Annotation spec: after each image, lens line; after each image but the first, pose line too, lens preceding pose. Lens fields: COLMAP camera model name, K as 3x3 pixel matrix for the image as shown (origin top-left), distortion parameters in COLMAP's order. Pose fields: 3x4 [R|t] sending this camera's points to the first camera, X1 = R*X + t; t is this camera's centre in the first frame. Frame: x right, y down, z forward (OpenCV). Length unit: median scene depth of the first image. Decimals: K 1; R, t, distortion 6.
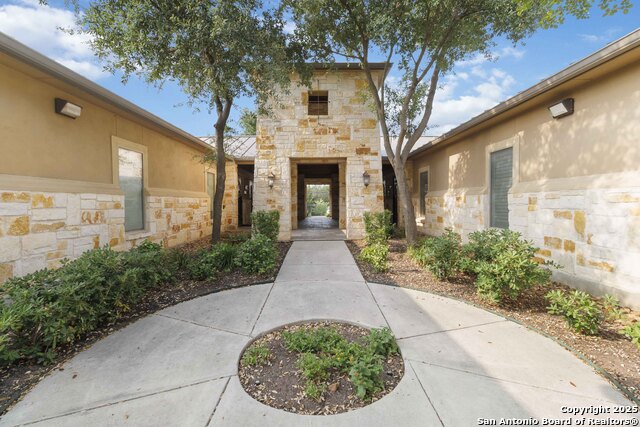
lens RADIAL K [[300.5, 0, 323.4], [0, 300.5, 200.9], [0, 0, 1]] dist [-0.000855, -0.000502]
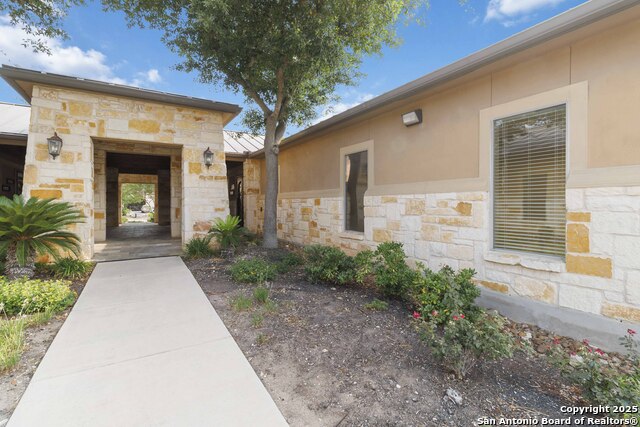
lens RADIAL K [[300.5, 0, 323.4], [0, 300.5, 200.9], [0, 0, 1]] dist [-0.000855, -0.000502]
pose [[0.859707, 0.007636, 0.510730, -0.006302], [0.001112, 0.999858, -0.016821, 0.001482], [-0.510786, 0.015029, 0.859576, 0.210713]]
